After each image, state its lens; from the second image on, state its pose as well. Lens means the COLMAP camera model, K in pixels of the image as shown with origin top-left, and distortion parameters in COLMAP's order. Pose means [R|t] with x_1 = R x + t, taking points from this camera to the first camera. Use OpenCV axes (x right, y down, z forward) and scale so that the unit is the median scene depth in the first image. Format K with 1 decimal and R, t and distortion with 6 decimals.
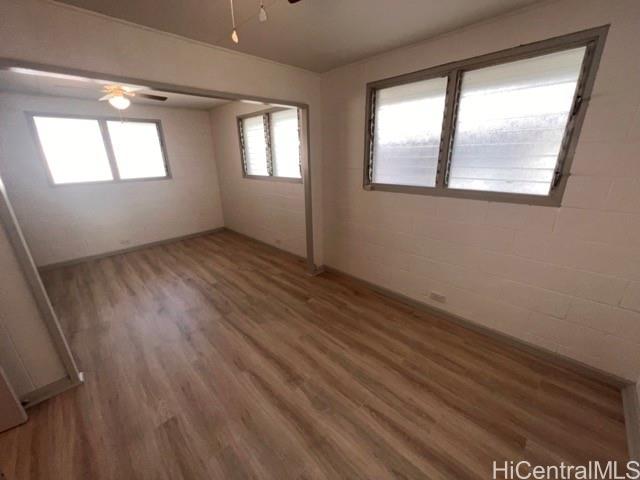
lens RADIAL K [[257.3, 0, 314.9], [0, 257.3, 238.1], [0, 0, 1]] dist [0.004387, 0.000656]
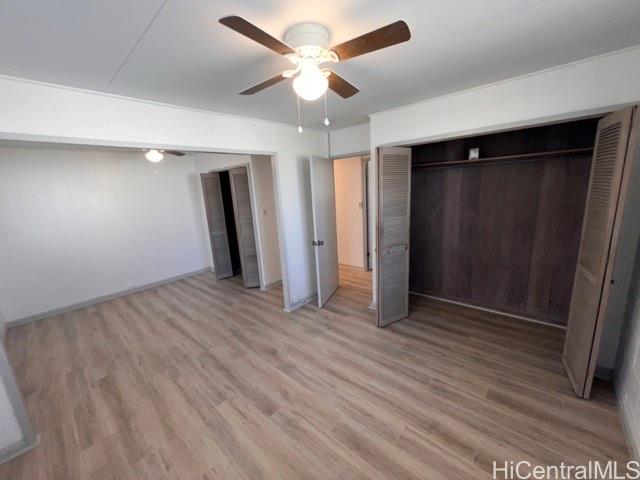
lens RADIAL K [[257.3, 0, 318.8], [0, 257.3, 240.9], [0, 0, 1]] dist [0.004387, 0.000656]
pose [[-0.992870, 0.106633, -0.053285, -0.694618], [0.065084, 0.859416, 0.507117, -0.504829], [0.099869, 0.500034, -0.860228, 1.502998]]
